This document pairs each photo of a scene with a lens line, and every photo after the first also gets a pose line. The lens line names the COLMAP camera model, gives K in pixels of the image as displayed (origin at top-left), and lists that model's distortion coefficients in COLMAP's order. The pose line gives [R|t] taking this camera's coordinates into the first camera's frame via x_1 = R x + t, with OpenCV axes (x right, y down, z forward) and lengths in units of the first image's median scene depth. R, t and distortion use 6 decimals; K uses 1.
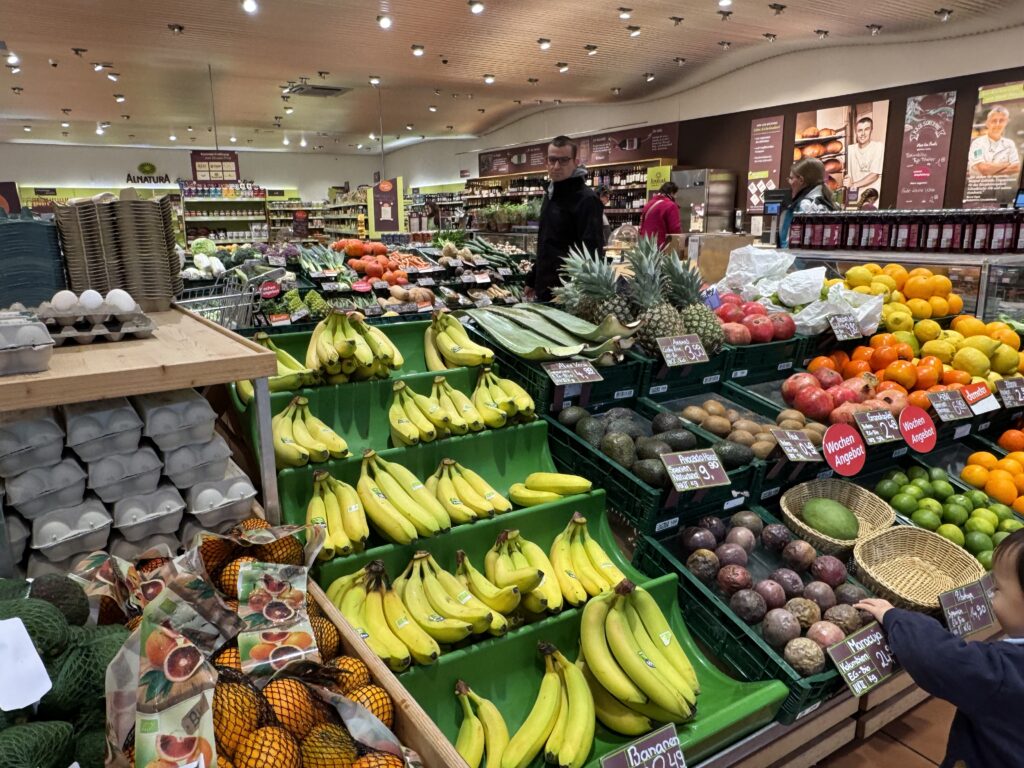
lens RADIAL K [[729.1, 0, 512.8], [0, 729.1, 385.6], [0, 0, 1]] dist [0.049364, -0.045578]
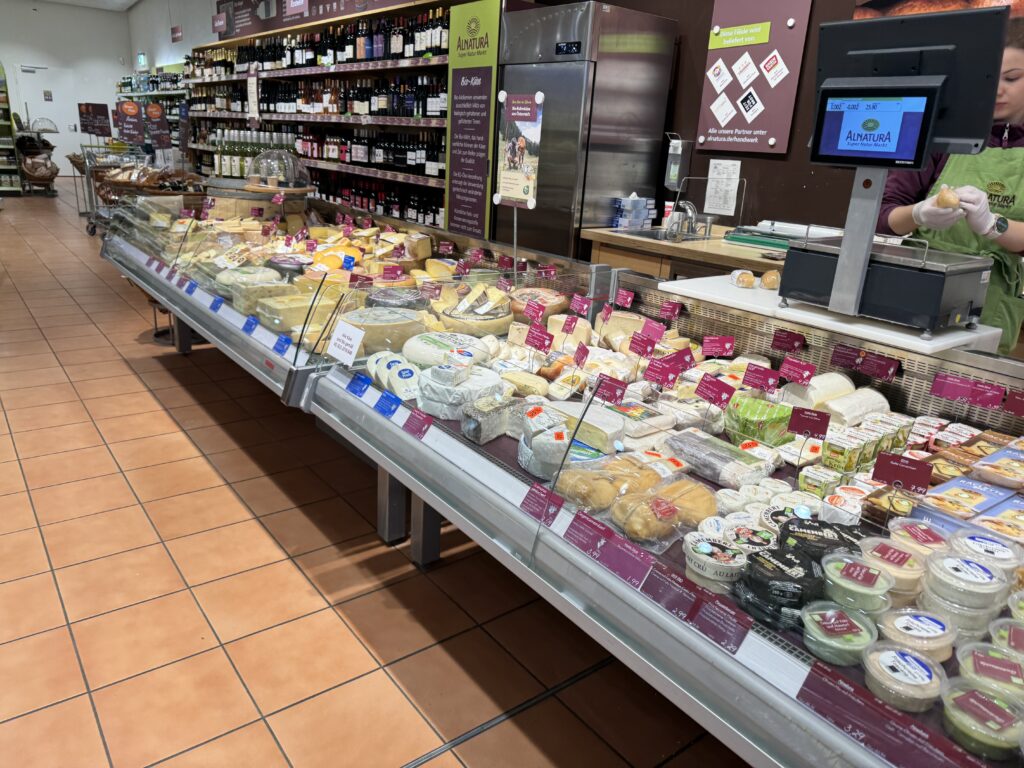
lens RADIAL K [[729.1, 0, 512.9], [0, 729.1, 380.9], [0, 0, 1]] dist [0.049364, -0.045578]
pose [[0.993726, 0.036964, 0.105556, 0.182354], [-0.046303, 0.995093, 0.087439, -0.139027], [-0.101806, -0.091778, 0.990562, 0.599727]]
